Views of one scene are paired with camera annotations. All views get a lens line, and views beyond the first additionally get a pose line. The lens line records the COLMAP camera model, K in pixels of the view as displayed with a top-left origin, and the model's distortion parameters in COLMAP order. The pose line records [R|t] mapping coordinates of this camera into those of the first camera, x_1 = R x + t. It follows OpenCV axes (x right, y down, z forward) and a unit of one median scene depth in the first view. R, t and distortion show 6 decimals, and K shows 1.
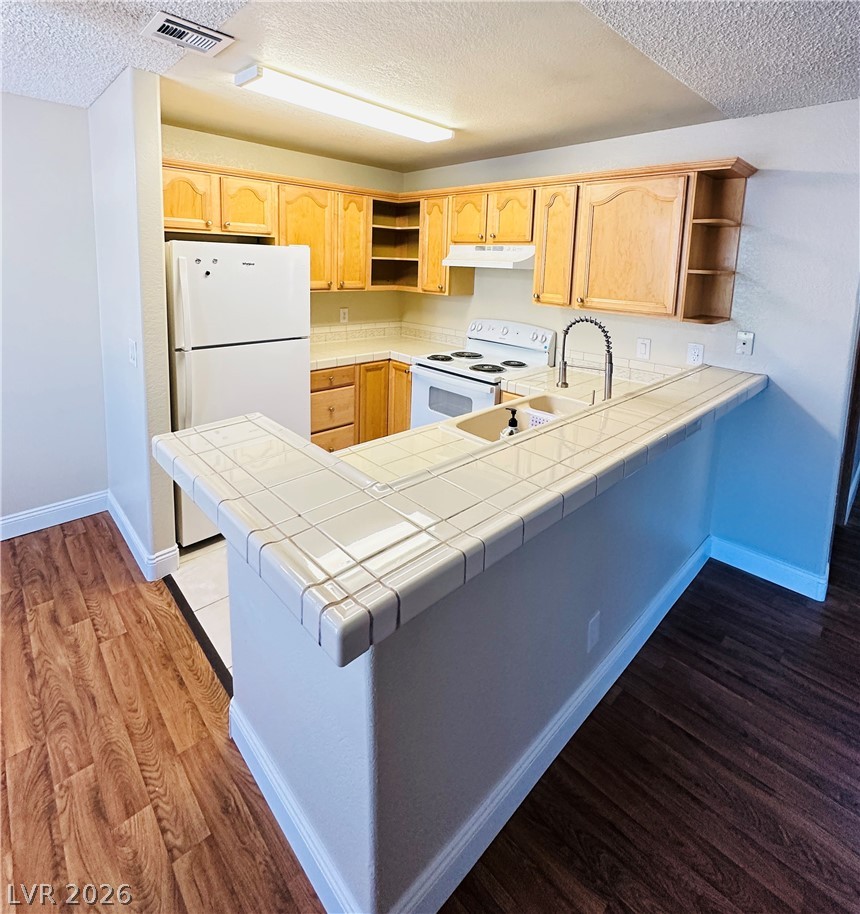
lens RADIAL K [[487.1, 0, 440.6], [0, 487.1, 315.8], [0, 0, 1]] dist [-0.004573, -0.000002]
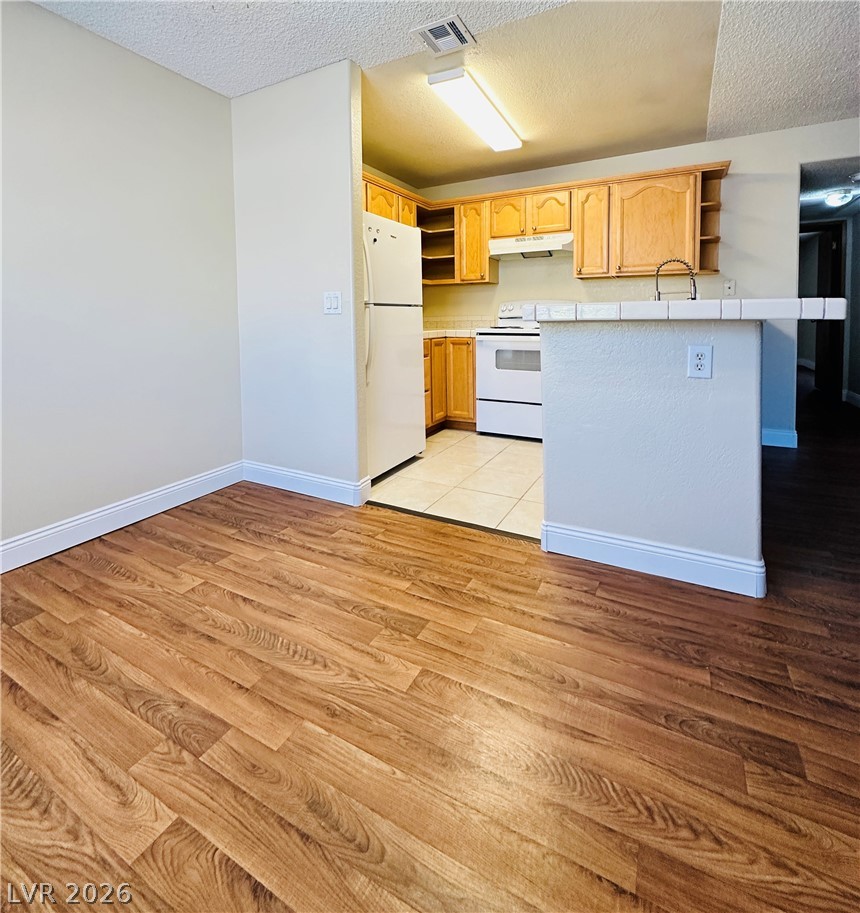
lens RADIAL K [[486.6, 0, 420.0], [0, 486.6, 333.3], [0, 0, 1]] dist [-0.004573, -0.000002]
pose [[0.952929, -0.050330, 0.298986, -0.572687], [0.076113, 0.994258, -0.075217, 0.182715], [-0.293484, 0.094433, 0.951288, -0.101886]]
